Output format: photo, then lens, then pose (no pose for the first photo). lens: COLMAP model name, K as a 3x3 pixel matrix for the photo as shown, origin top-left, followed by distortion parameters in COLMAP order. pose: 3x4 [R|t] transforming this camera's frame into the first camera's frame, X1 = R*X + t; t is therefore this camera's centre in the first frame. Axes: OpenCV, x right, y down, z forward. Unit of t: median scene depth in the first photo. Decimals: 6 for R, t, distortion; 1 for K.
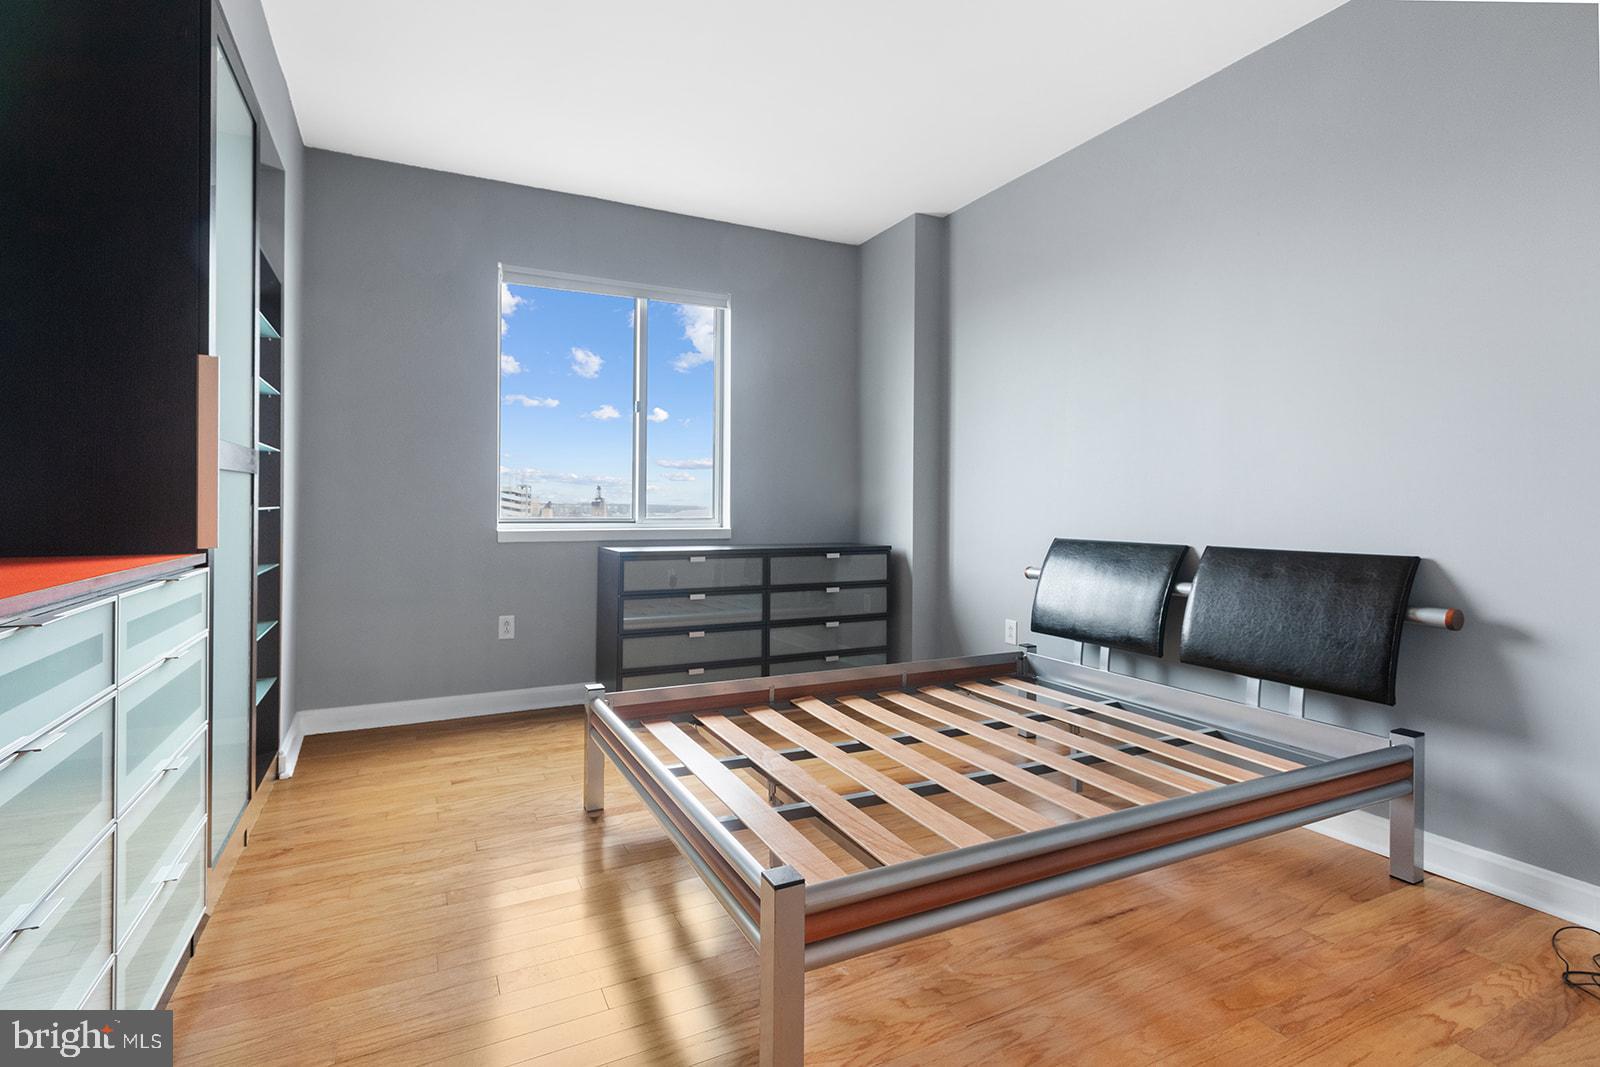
lens RADIAL K [[749.4, 0, 792.0], [0, 749.4, 504.5], [0, 0, 1]] dist [0.003092, 0.000216]
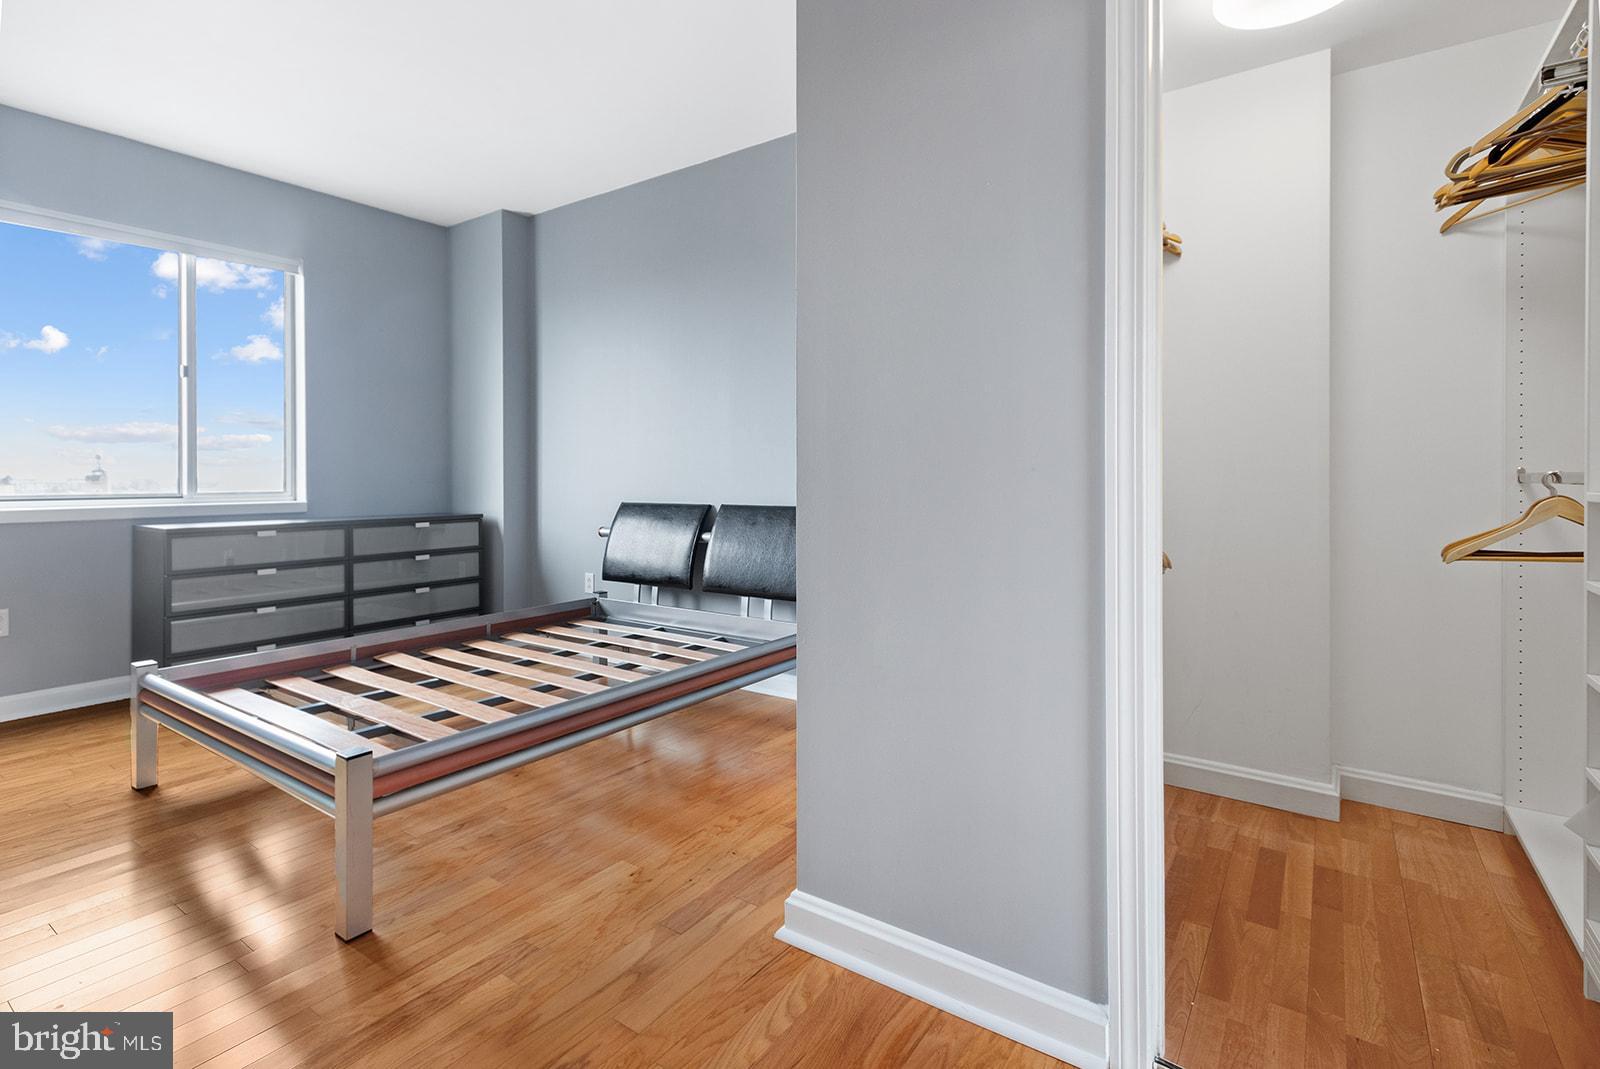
lens RADIAL K [[759.2, 0, 793.9], [0, 759.2, 482.9], [0, 0, 1]] dist [0.002082, -0.000269]
pose [[0.883483, -0.012157, 0.468305, 0.020850], [0.007117, 0.999896, 0.012530, -0.000088], [-0.468409, -0.007737, 0.883478, -0.224503]]
